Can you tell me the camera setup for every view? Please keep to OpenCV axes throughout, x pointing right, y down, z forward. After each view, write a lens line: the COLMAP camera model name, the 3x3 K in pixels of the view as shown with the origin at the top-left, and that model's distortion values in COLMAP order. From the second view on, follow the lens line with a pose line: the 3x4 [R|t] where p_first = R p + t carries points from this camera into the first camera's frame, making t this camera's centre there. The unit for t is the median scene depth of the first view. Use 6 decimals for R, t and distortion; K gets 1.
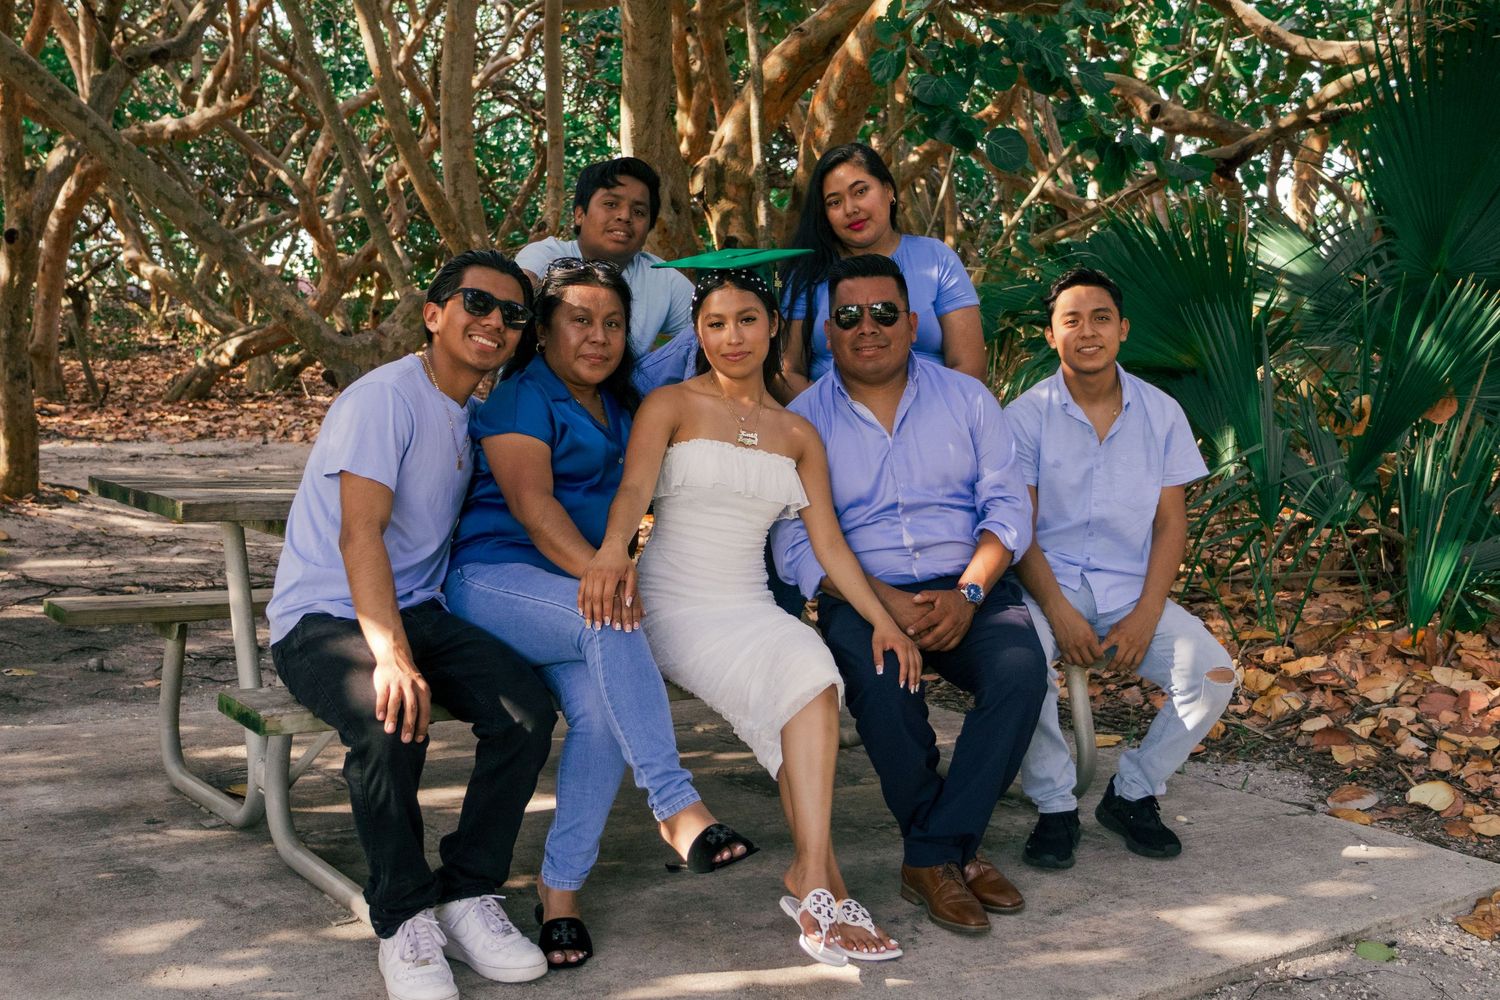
lens RADIAL K [[1682.1, 0, 757.1], [0, 1682.1, 525.0], [0, 0, 1]] dist [-0.016090, 0.000000]
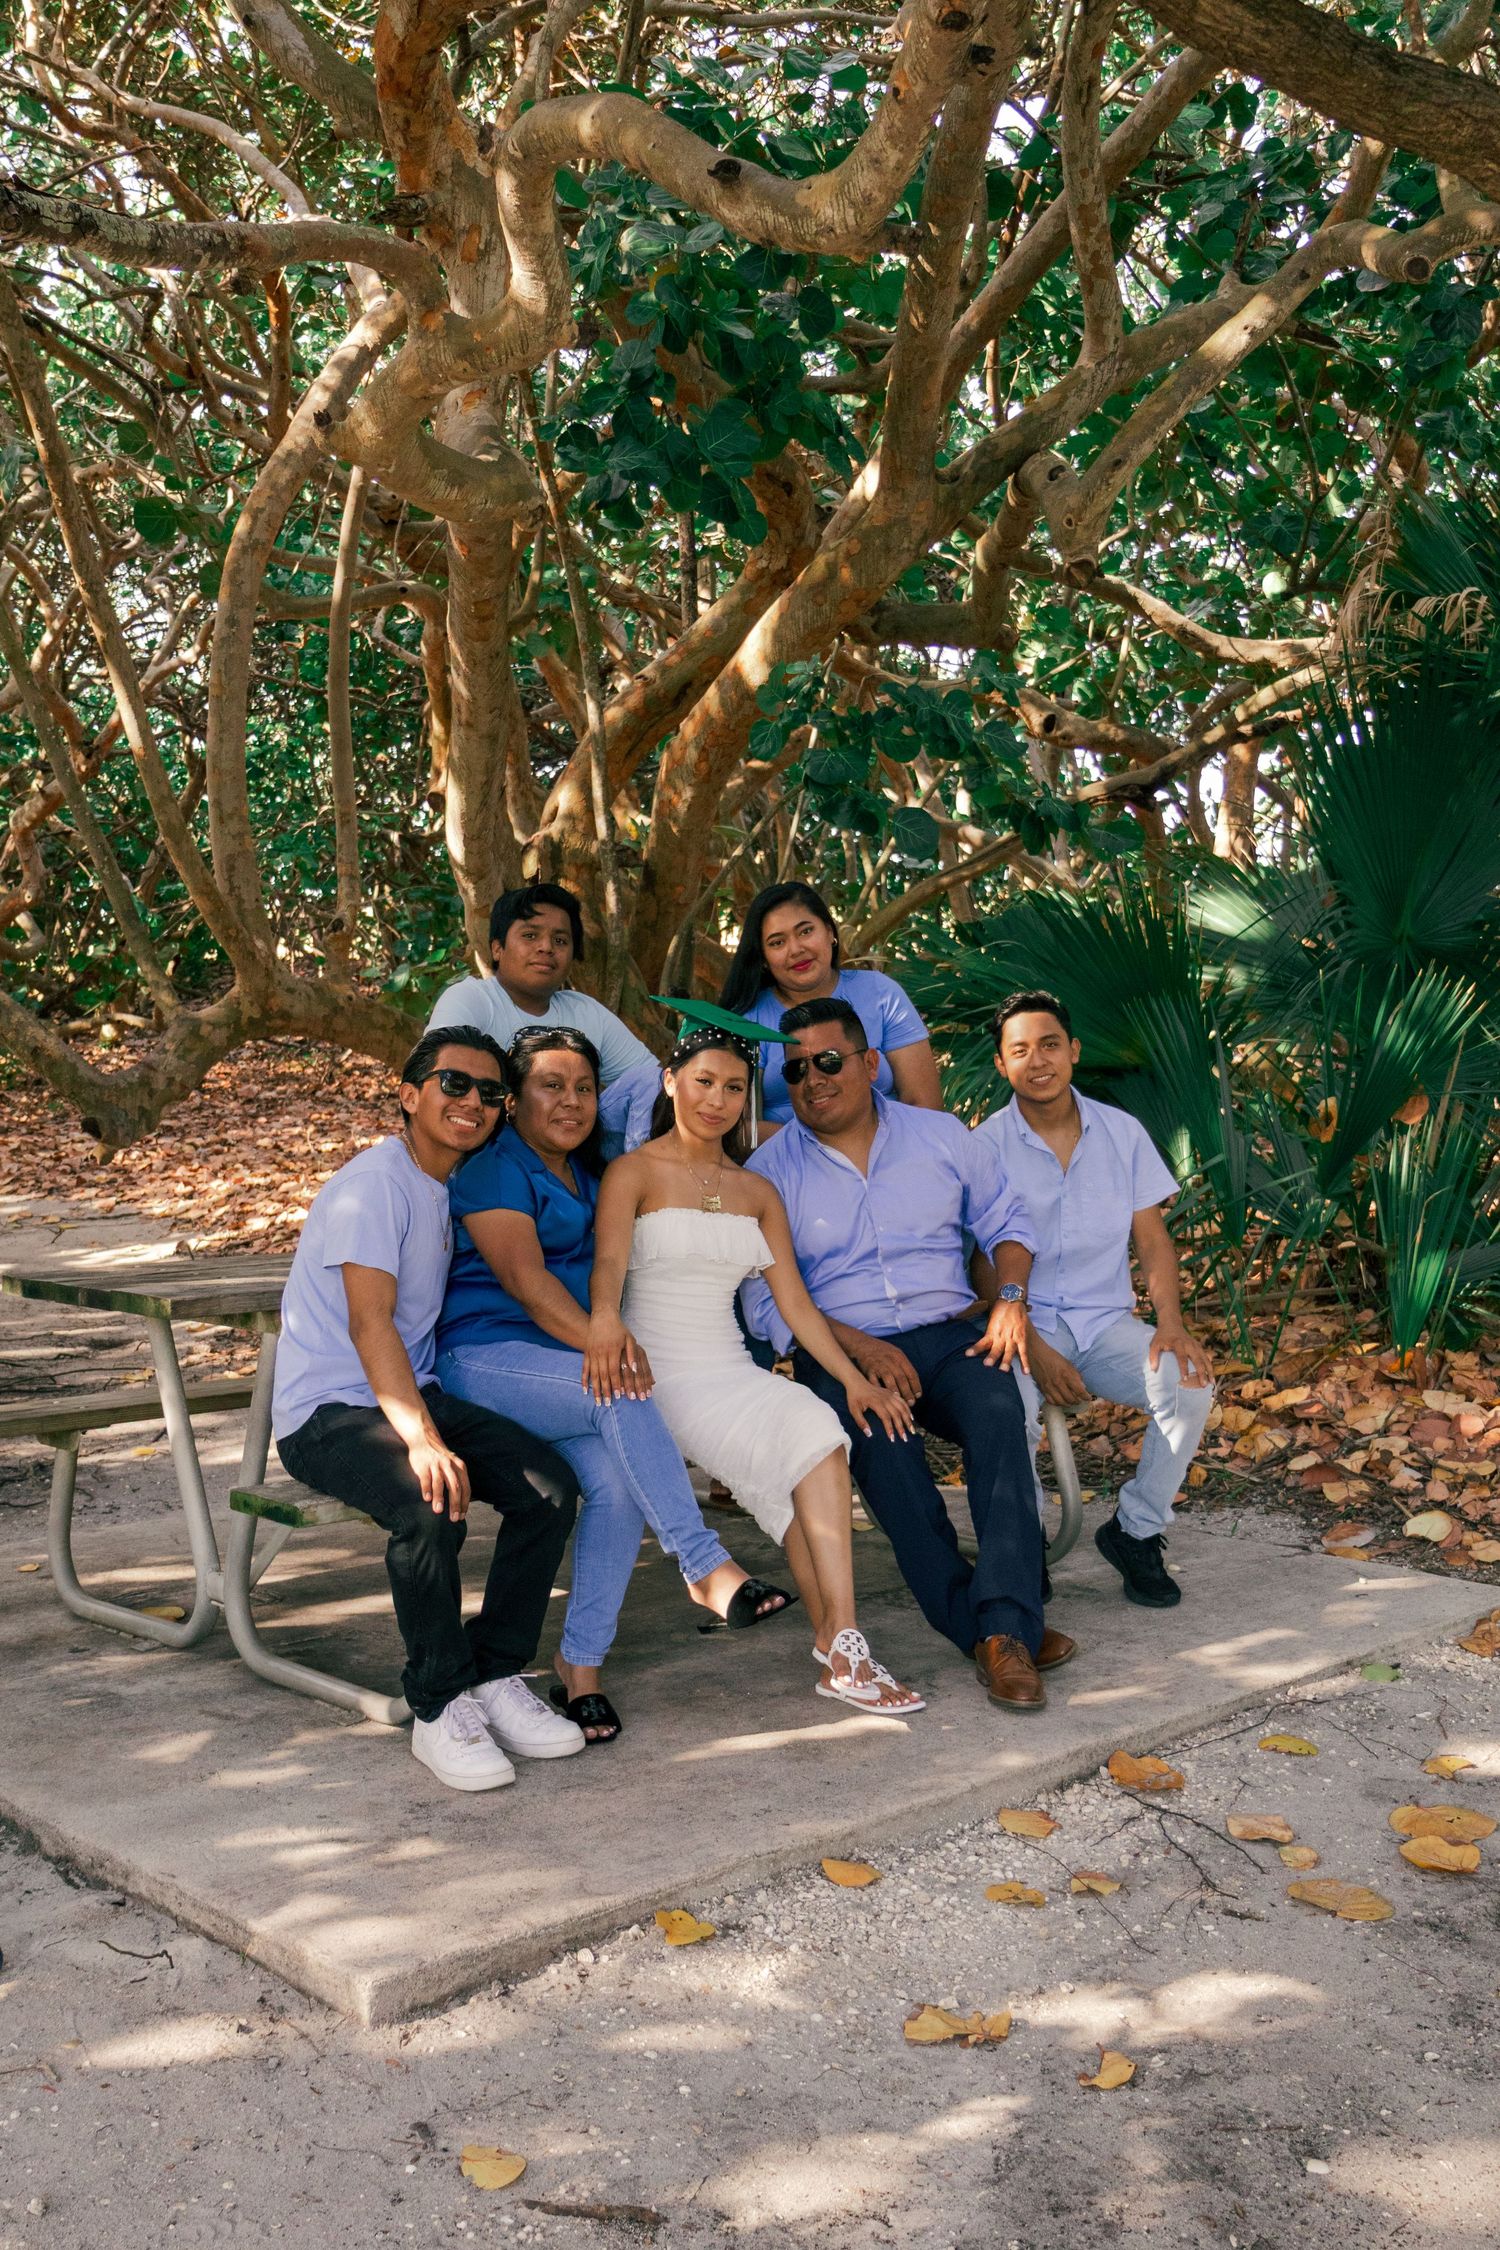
lens RADIAL K [[2523.2, 0, 748.5], [0, 2523.2, 1124.6], [0, 0, 1]] dist [-0.016090, 0.000000]
pose [[0.991482, -0.053428, 0.118778, -0.144432], [0.059427, 0.997099, -0.047550, -0.020337], [-0.115893, 0.054204, 0.991782, -0.403582]]
